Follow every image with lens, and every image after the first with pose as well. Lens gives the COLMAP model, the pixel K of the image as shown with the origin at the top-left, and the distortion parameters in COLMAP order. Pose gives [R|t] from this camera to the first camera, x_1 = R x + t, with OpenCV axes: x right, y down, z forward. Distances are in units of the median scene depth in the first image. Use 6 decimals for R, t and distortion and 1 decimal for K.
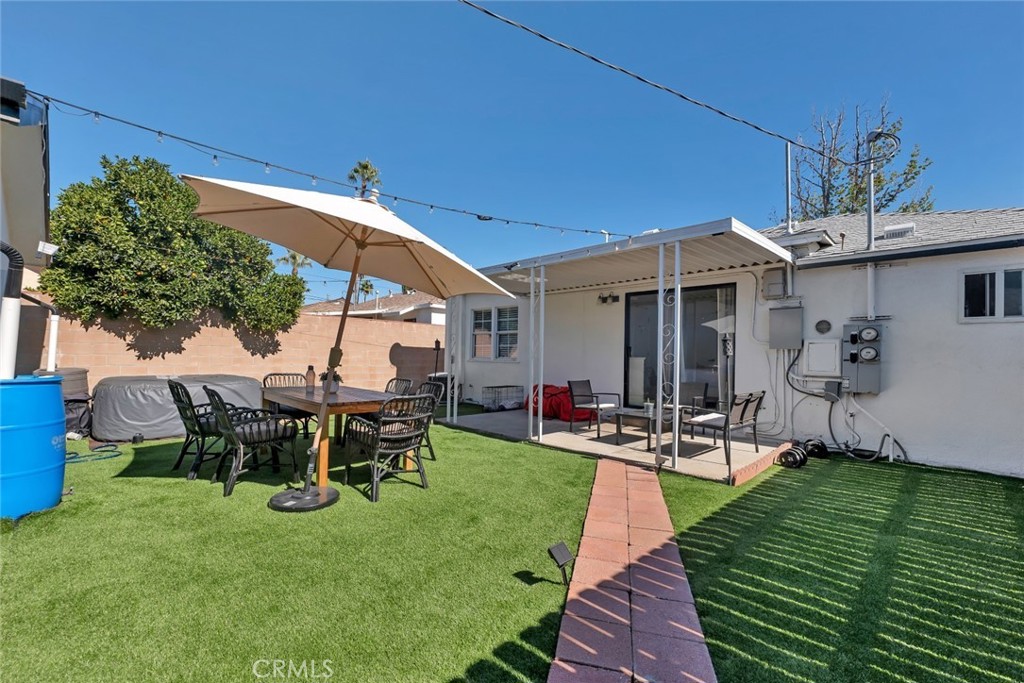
lens RADIAL K [[441.0, 0, 510.3], [0, 441.0, 350.1], [0, 0, 1]] dist [-0.000877, -0.000137]
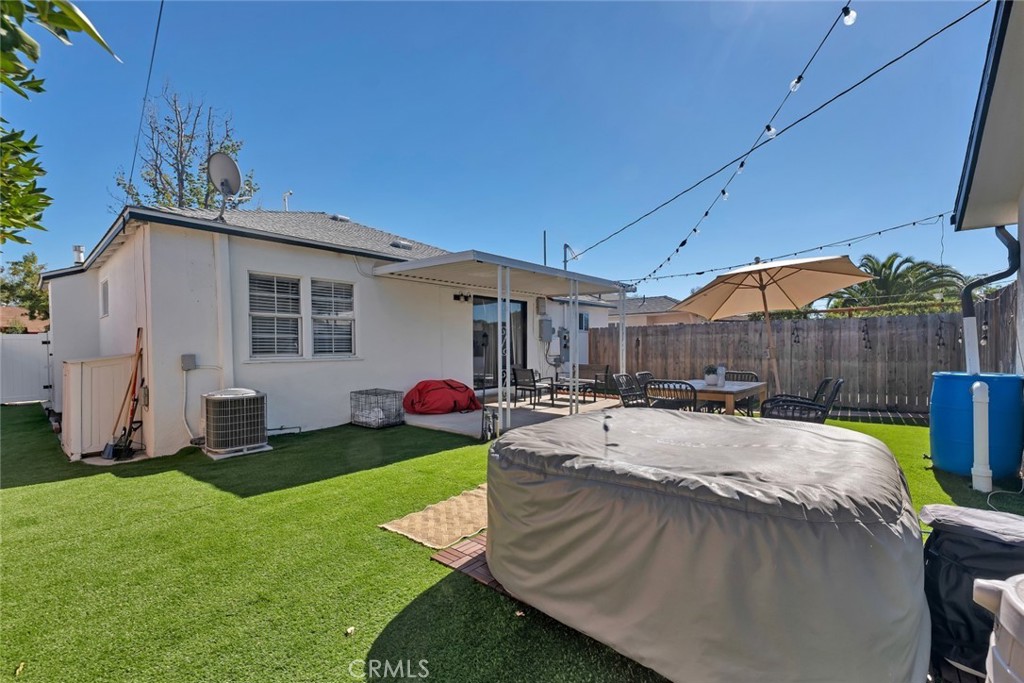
lens RADIAL K [[430.7, 0, 511.8], [0, 430.7, 353.9], [0, 0, 1]] dist [0.001087, 0.000275]
pose [[-0.055310, -0.035557, 0.997836, -1.001690], [-0.012546, 0.999312, 0.034915, -0.011389], [-0.998390, -0.010587, -0.055718, 1.033653]]
